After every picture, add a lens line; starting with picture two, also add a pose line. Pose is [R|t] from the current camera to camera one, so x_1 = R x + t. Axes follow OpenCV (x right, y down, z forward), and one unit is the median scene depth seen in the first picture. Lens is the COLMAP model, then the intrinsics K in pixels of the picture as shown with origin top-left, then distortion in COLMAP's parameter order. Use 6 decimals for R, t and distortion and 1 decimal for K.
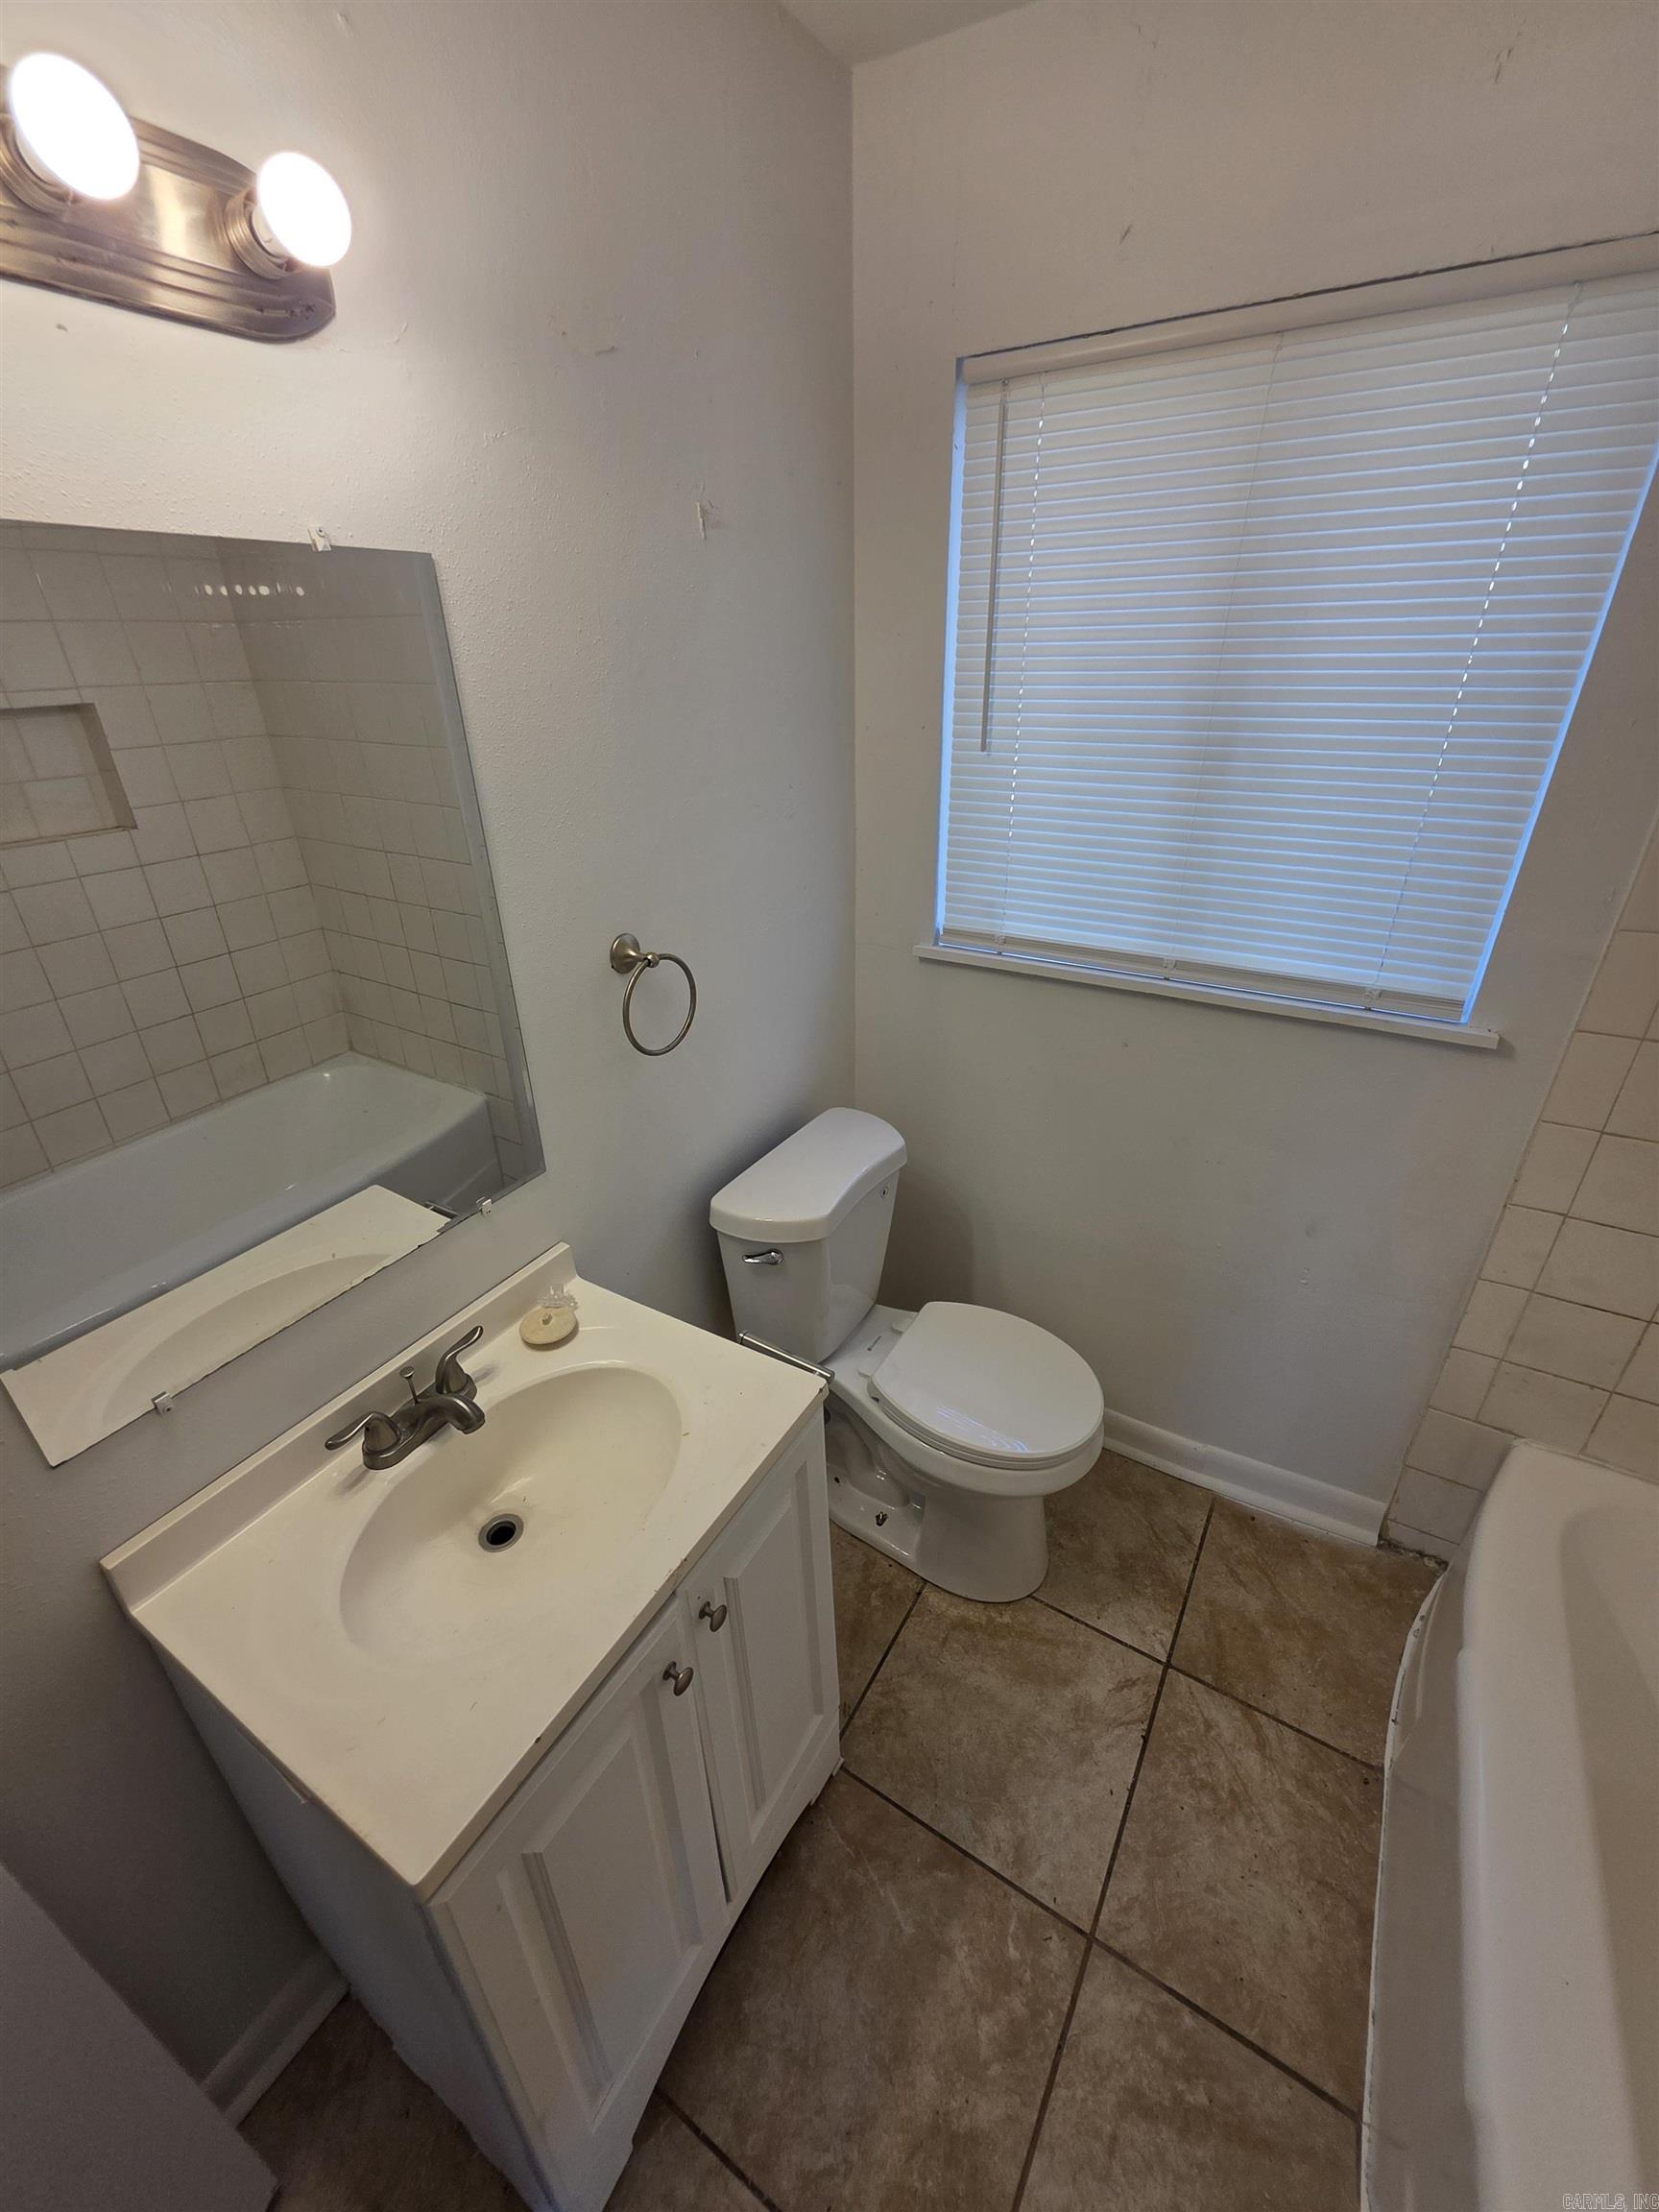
lens RADIAL K [[893.4, 0, 819.5], [0, 893.4, 1104.0], [0, 0, 1]] dist [0.002814, -0.000209]
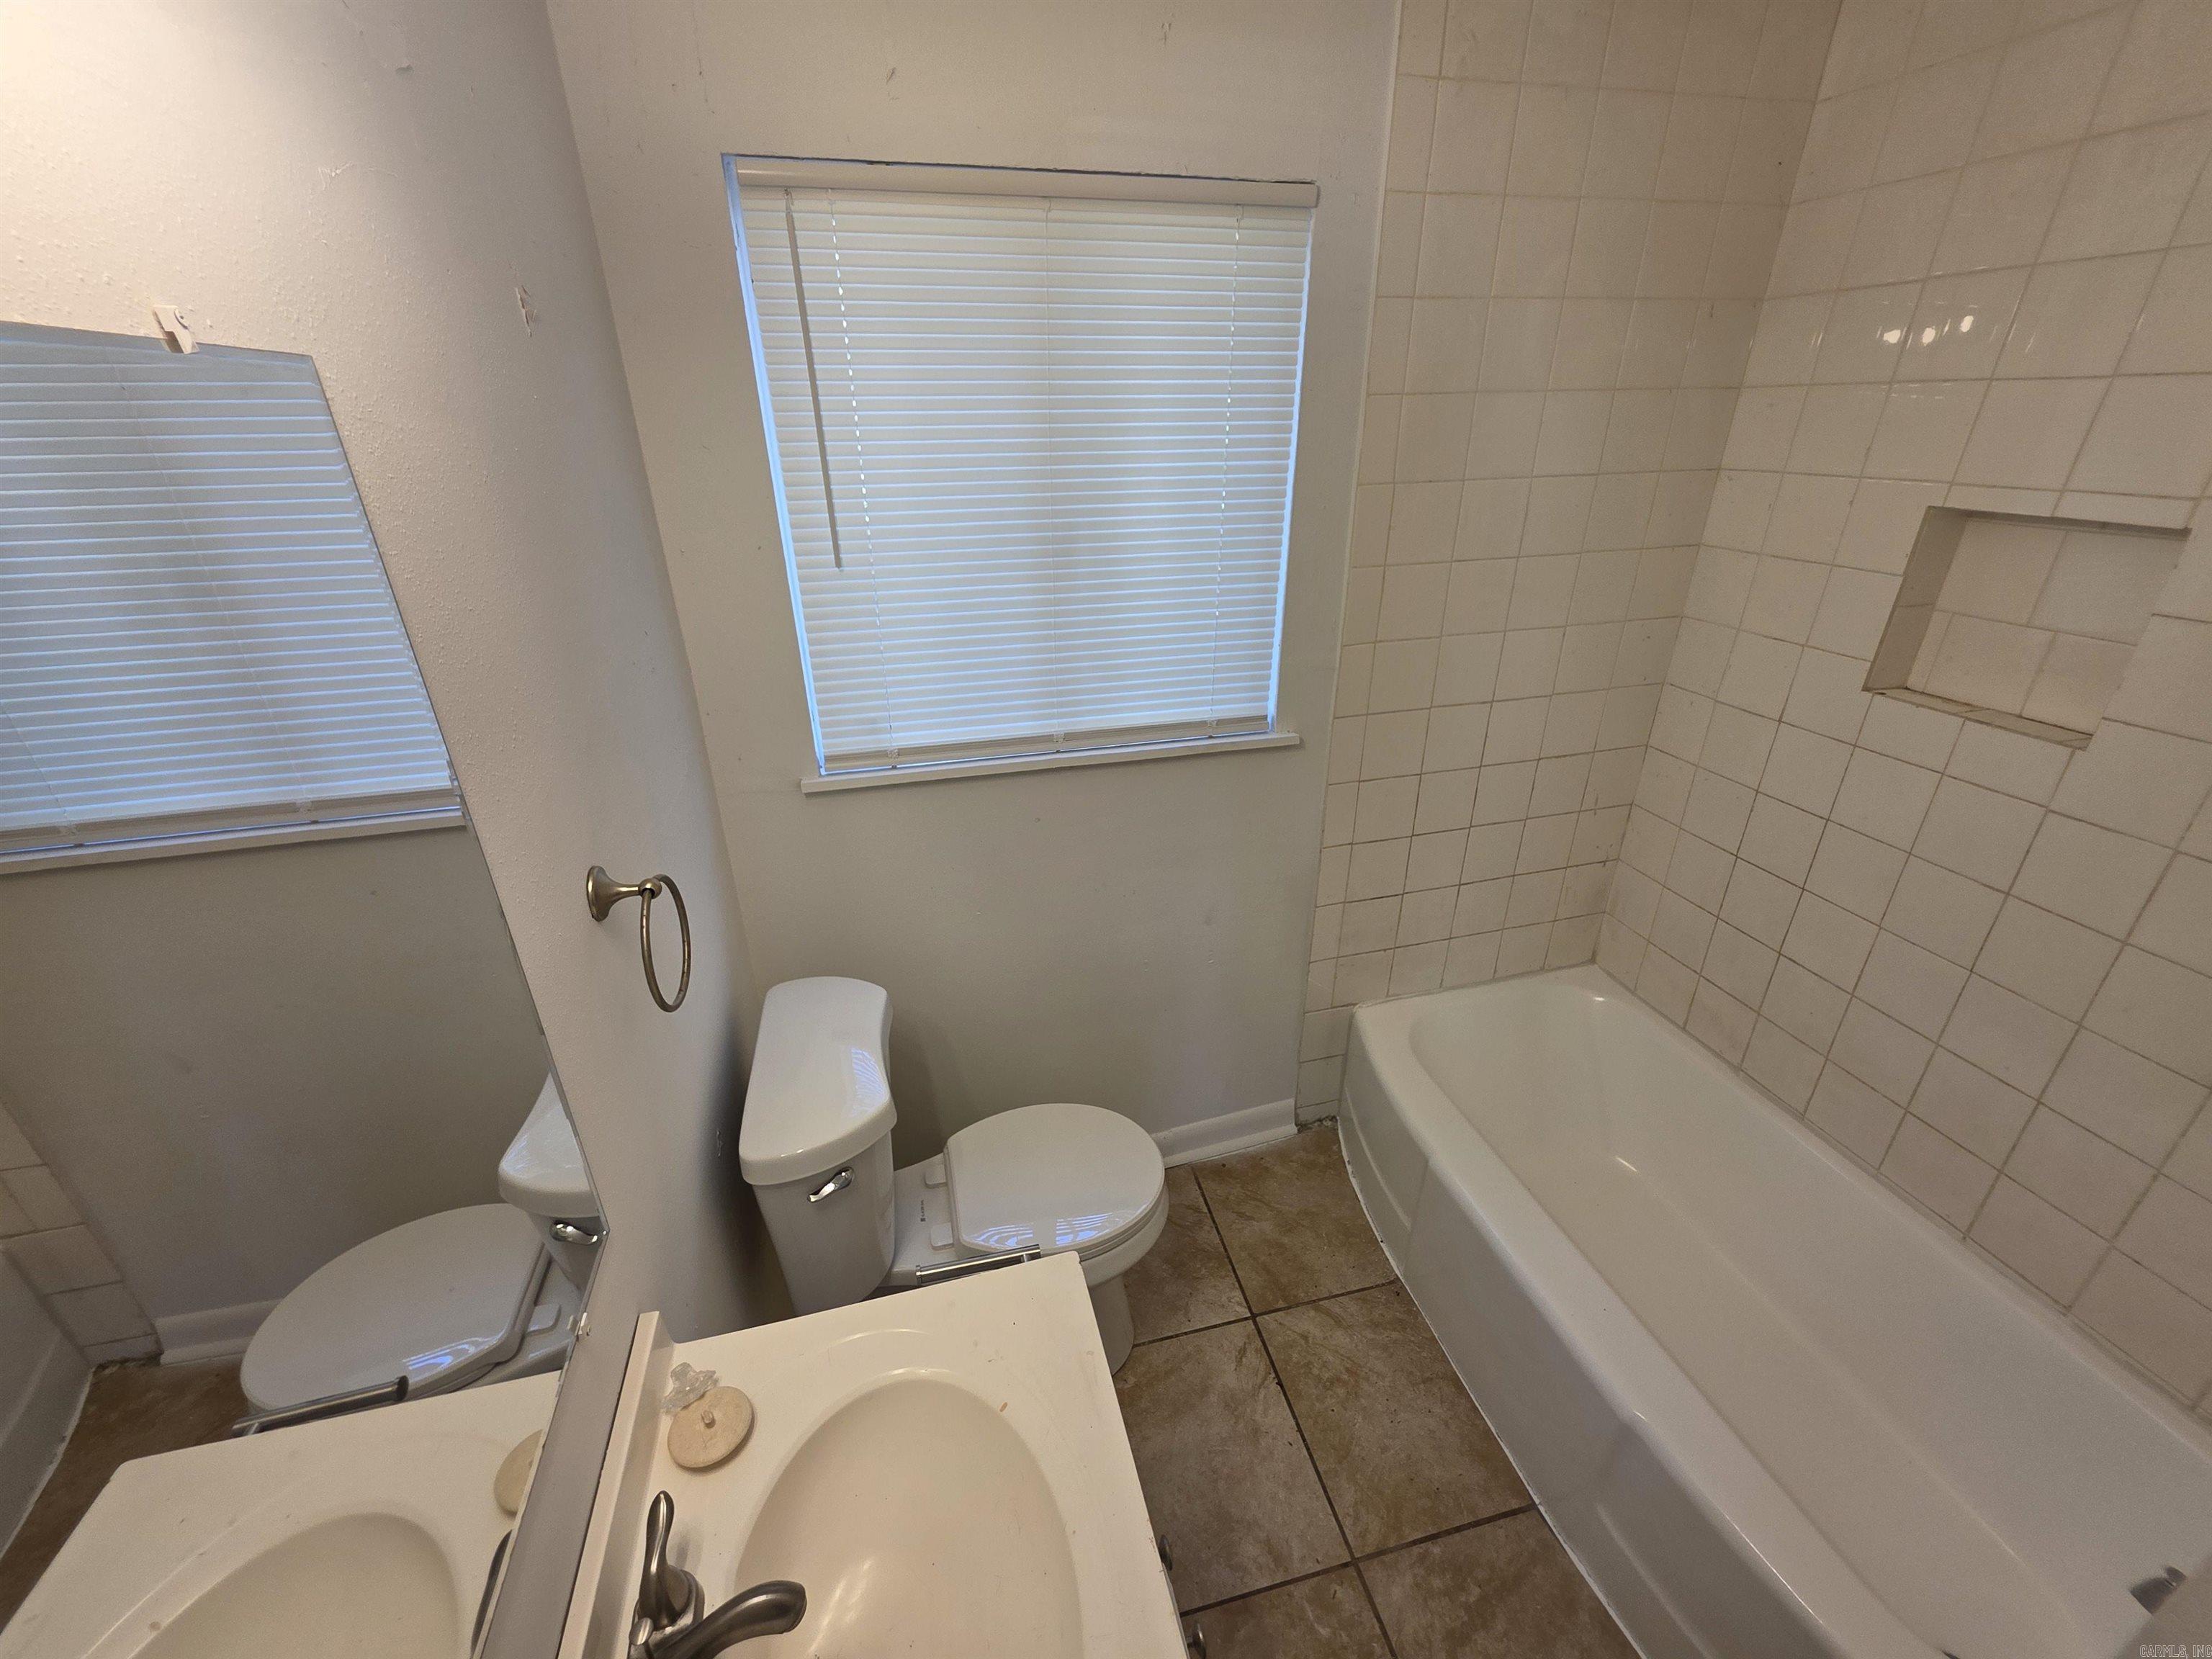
lens RADIAL K [[893.4, 0, 1100.6], [0, 893.4, 834.4], [0, 0, 1]] dist [0.002814, -0.000209]
pose [[0.700791, -0.293692, 0.650105, -0.355903], [0.324224, 0.942886, 0.076456, -0.125054], [-0.635429, 0.157200, 0.755988, 0.175063]]
